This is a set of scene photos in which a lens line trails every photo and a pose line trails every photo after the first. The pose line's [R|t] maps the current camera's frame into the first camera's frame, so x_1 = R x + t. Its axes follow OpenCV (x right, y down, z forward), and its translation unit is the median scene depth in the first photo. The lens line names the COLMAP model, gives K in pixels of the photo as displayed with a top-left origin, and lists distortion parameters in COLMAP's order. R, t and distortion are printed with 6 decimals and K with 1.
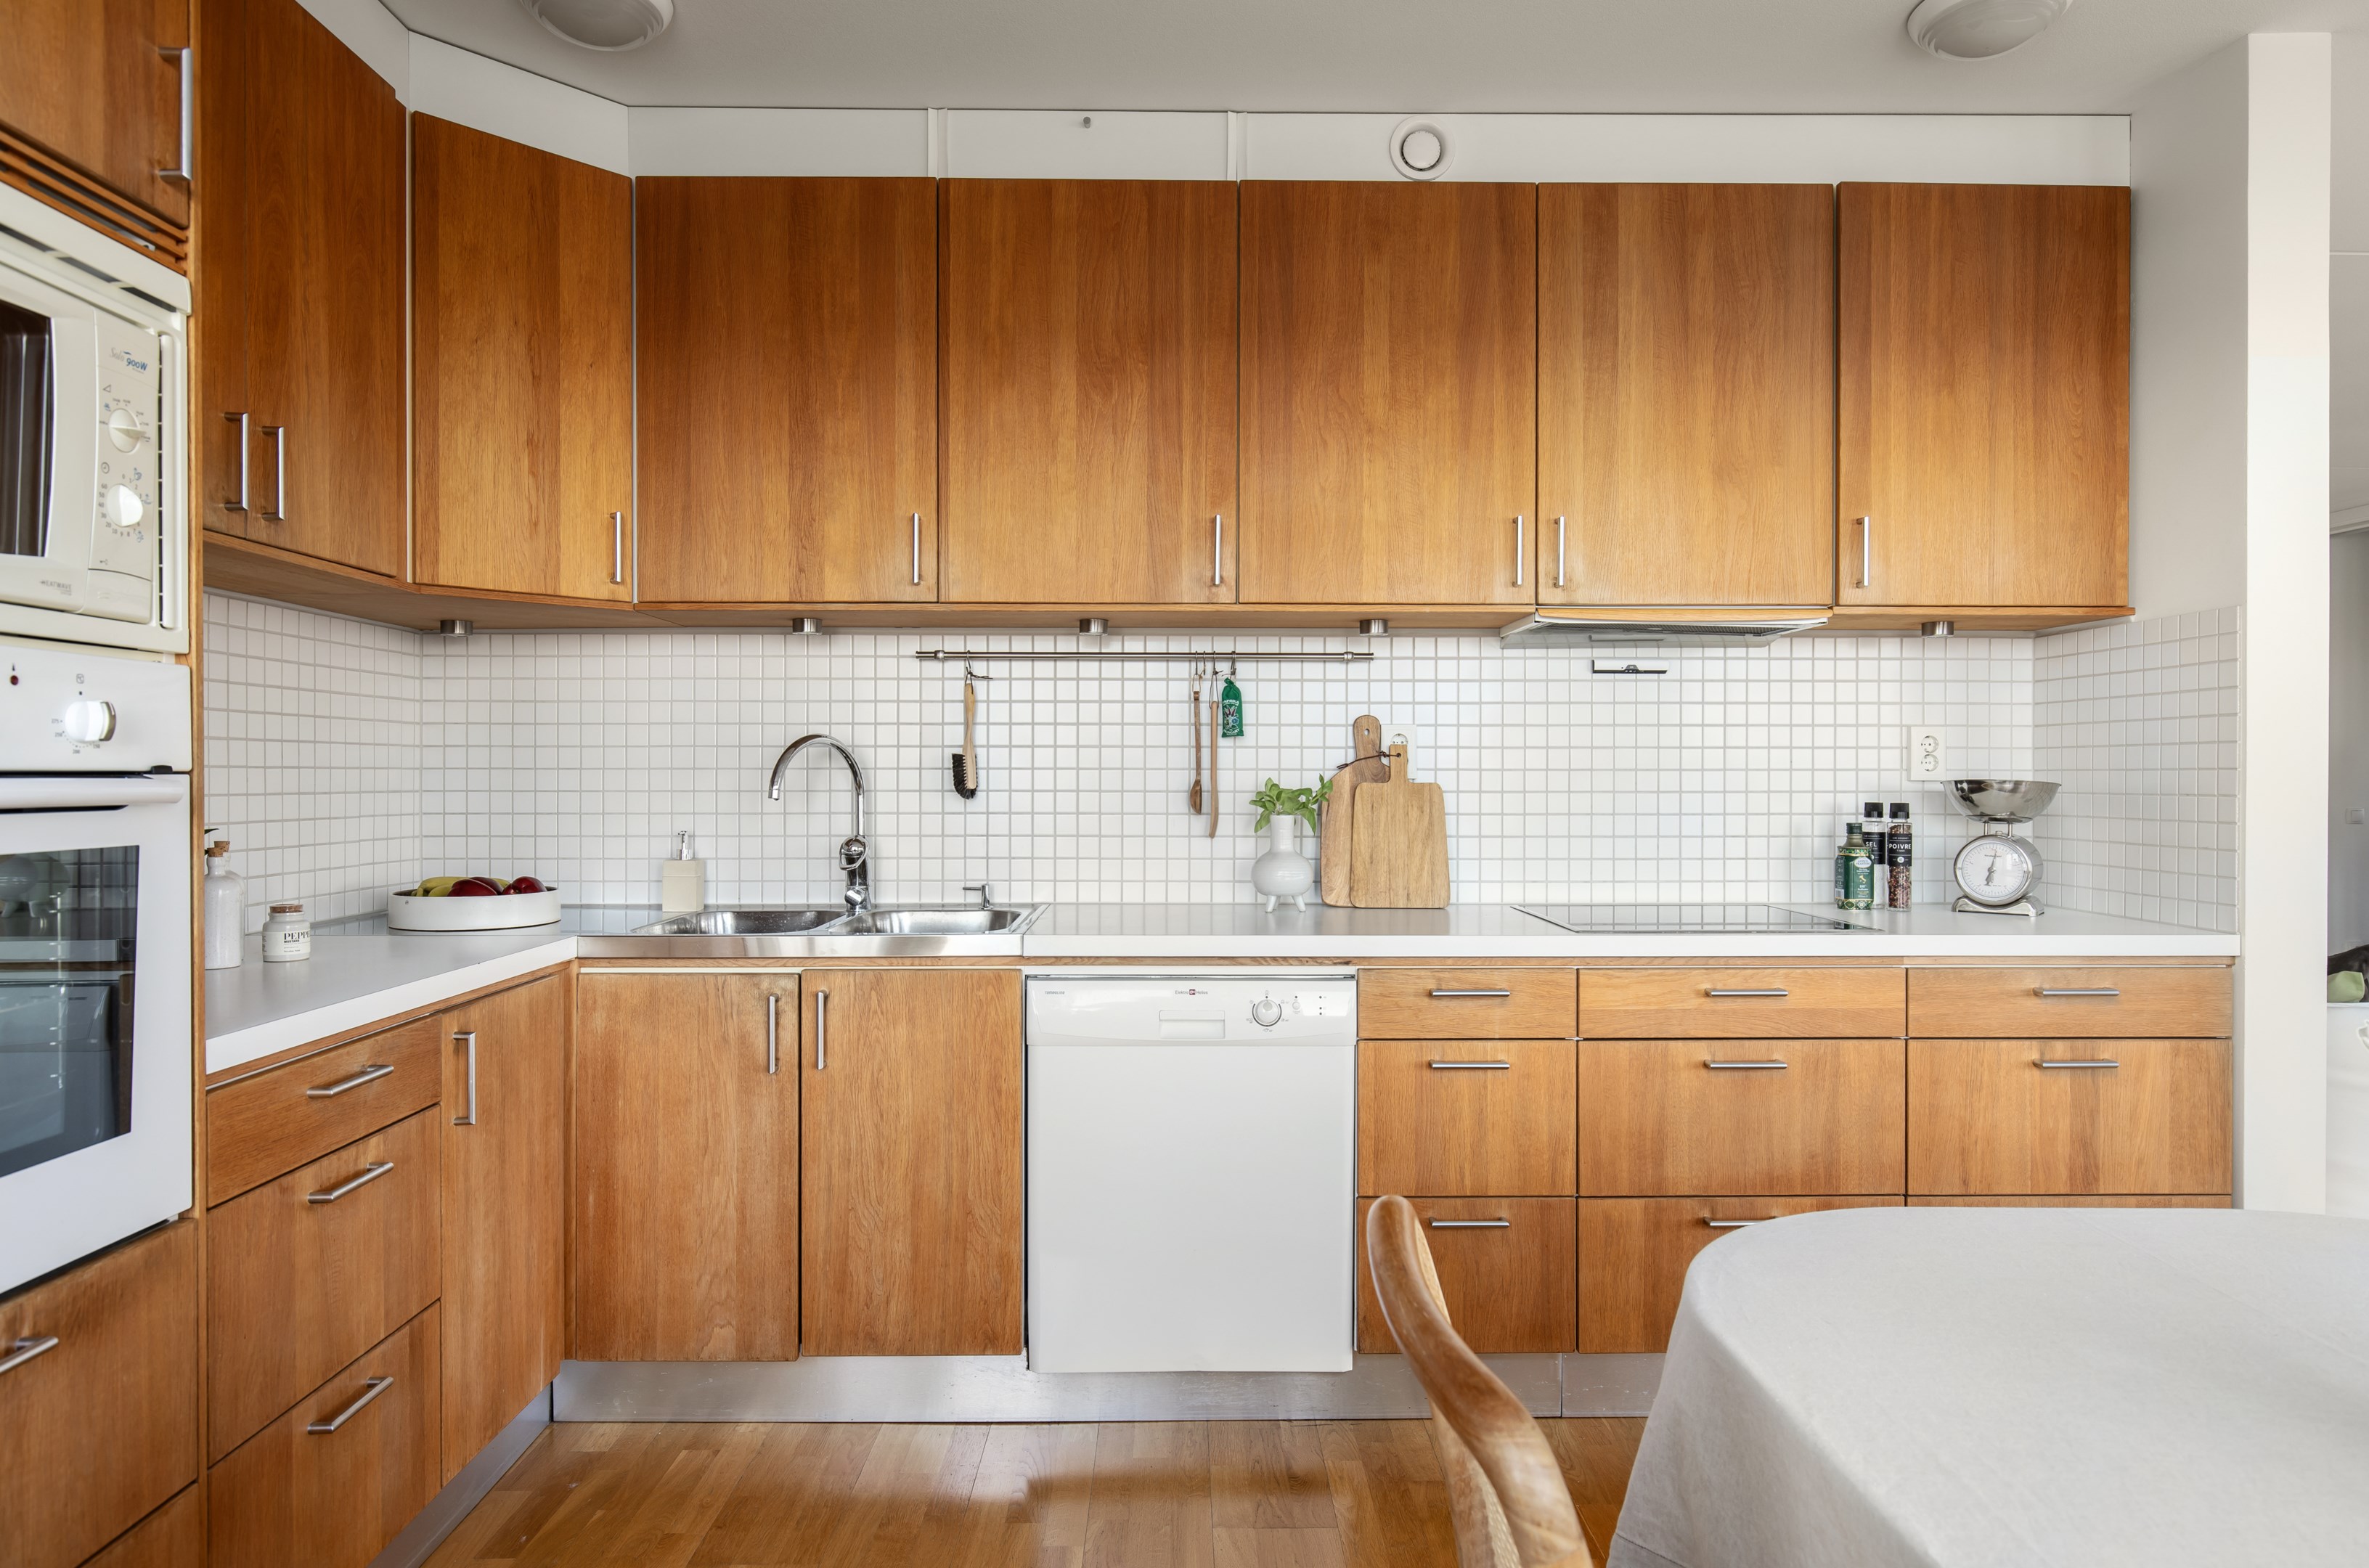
lens RADIAL K [[1410.6, 0, 1188.4], [0, 1410.6, 771.6], [0, 0, 1]] dist [0.003931, -0.001656]
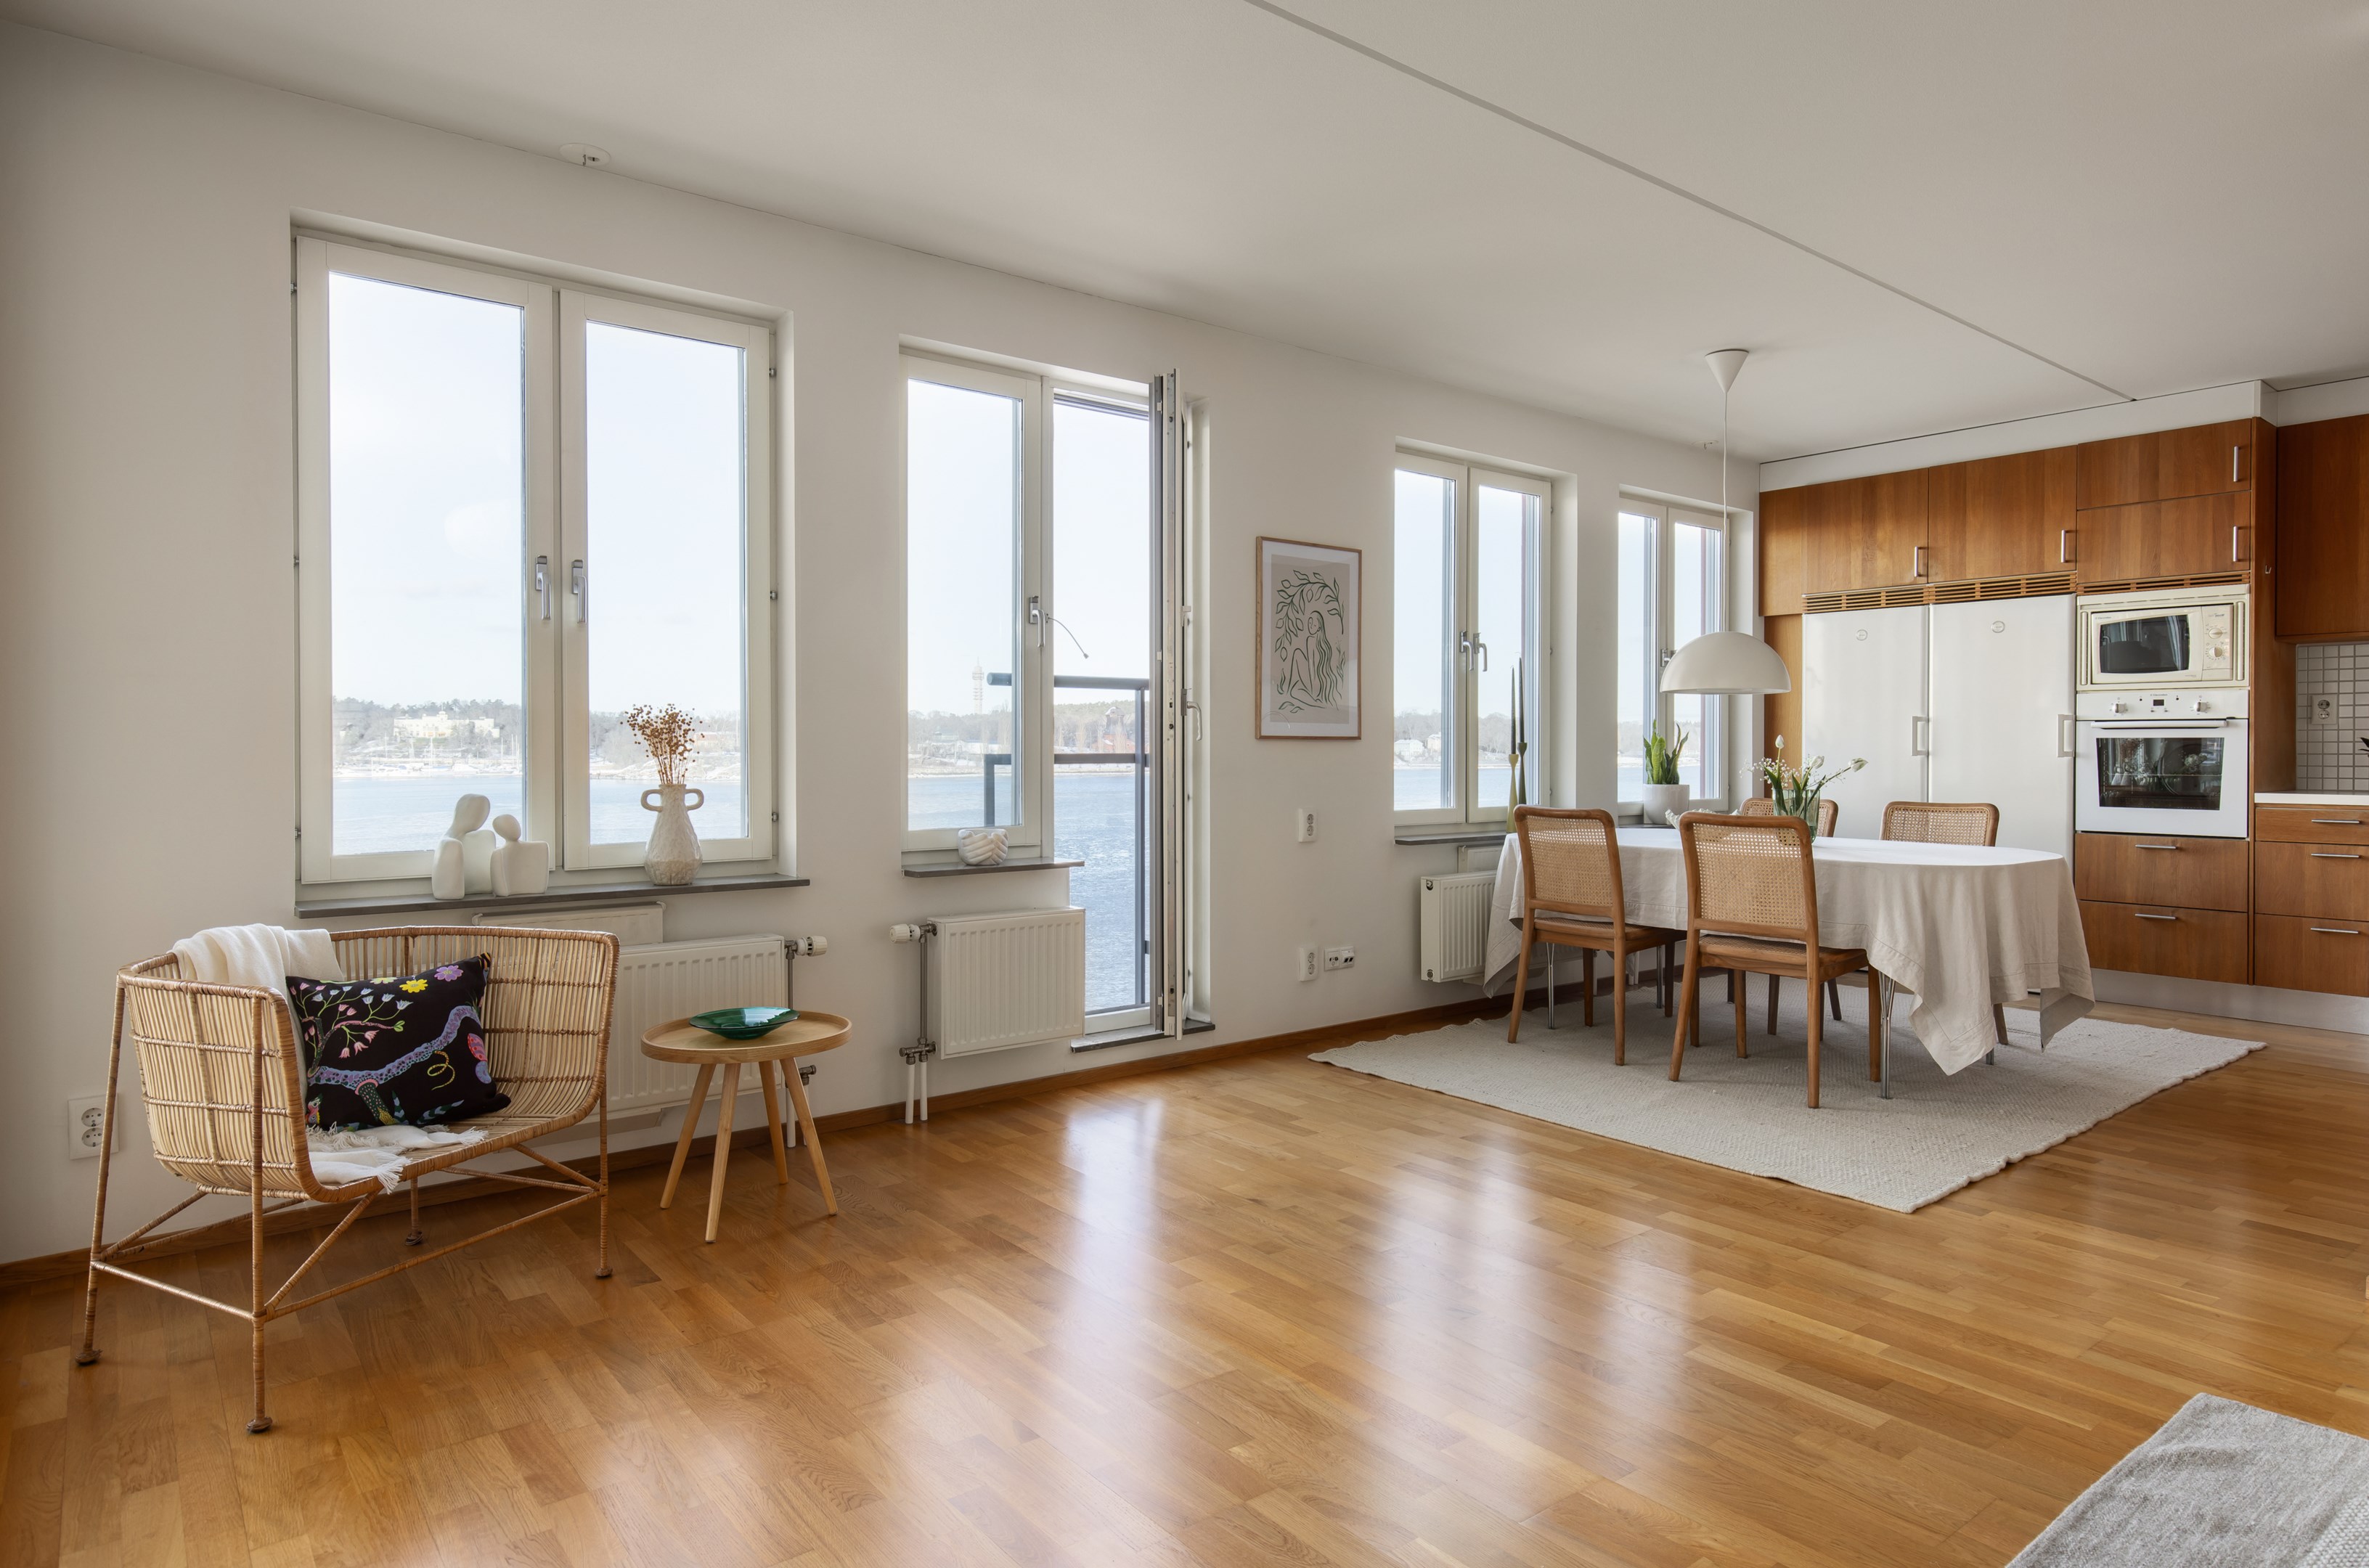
lens RADIAL K [[1370.7, 0, 1175.1], [0, 1370.7, 752.8], [0, 0, 1]] dist [0.013314, -0.003801]
pose [[-0.792552, 0.001223, -0.609803, 2.038961], [-0.000080, 0.999998, 0.002110, 0.045958], [0.609805, 0.001721, -0.792550, 1.190846]]
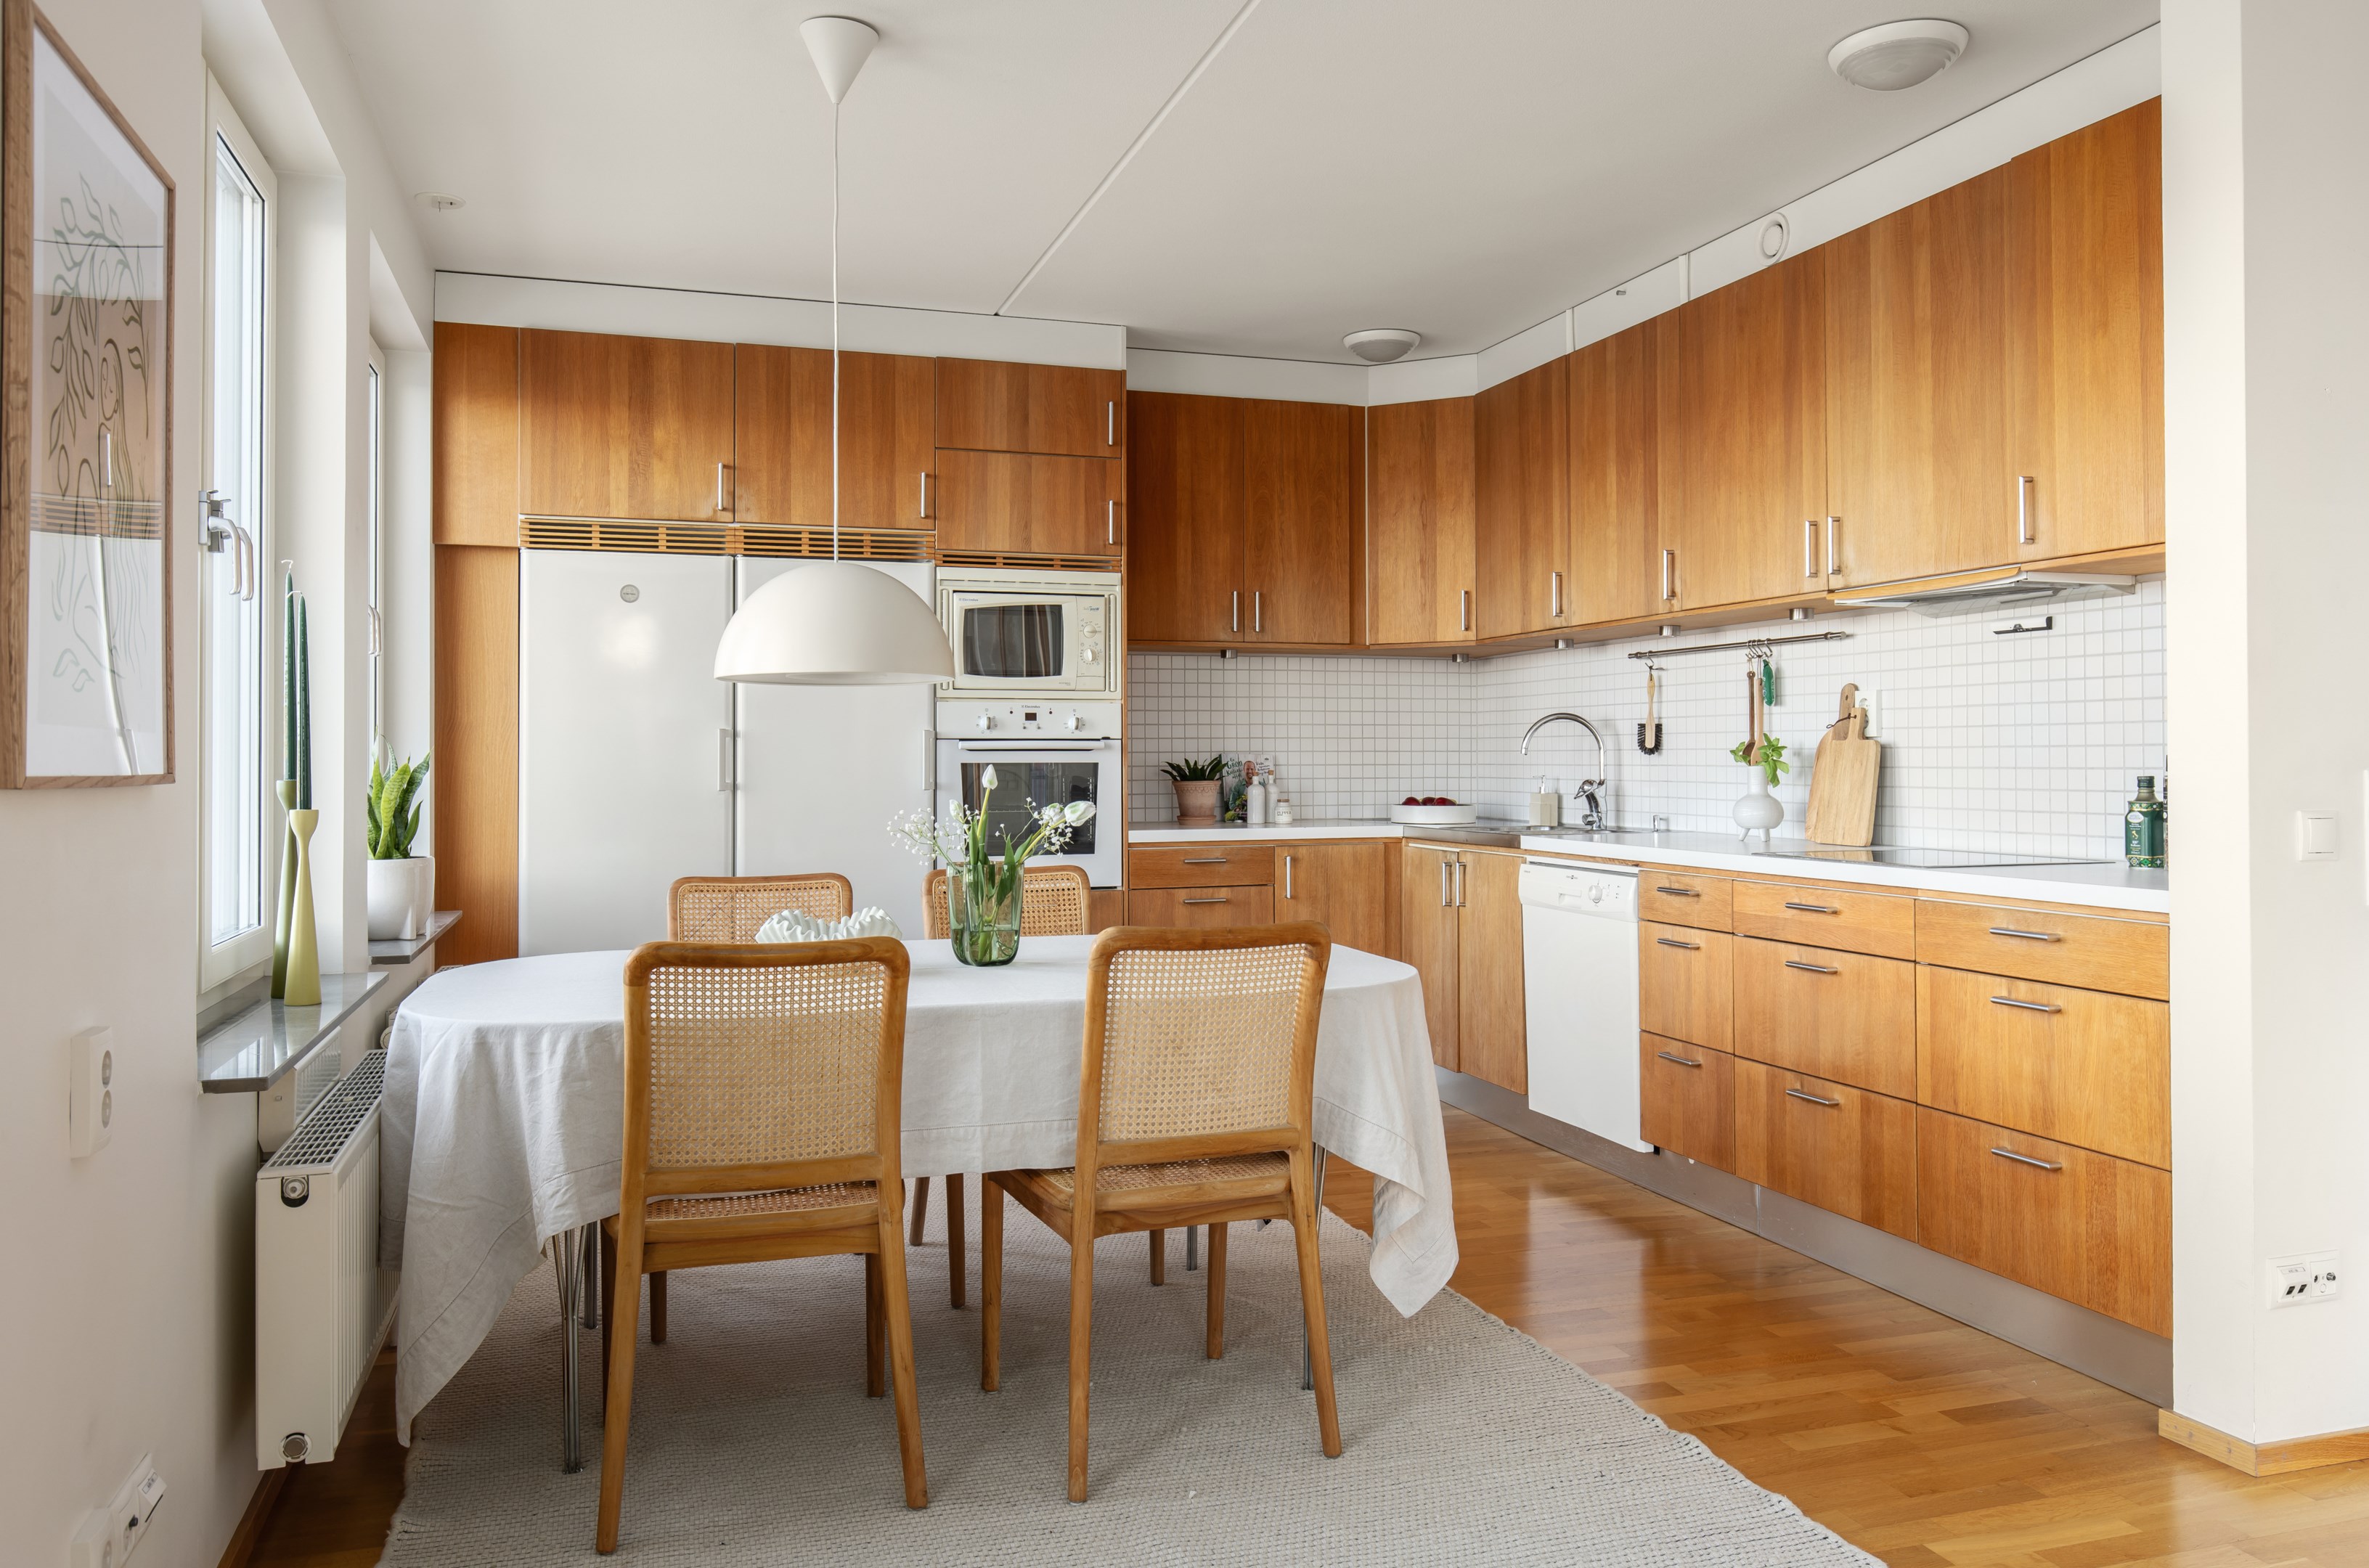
lens RADIAL K [[1690.7, 0, 1186.7], [0, 1690.7, 736.4], [0, 0, 1]] dist [0.009699, -0.010868]
pose [[0.294454, -0.013372, -0.955572, 1.513413], [0.004968, 0.999910, -0.012461, 0.022577], [0.955653, -0.001078, 0.294494, 0.050863]]
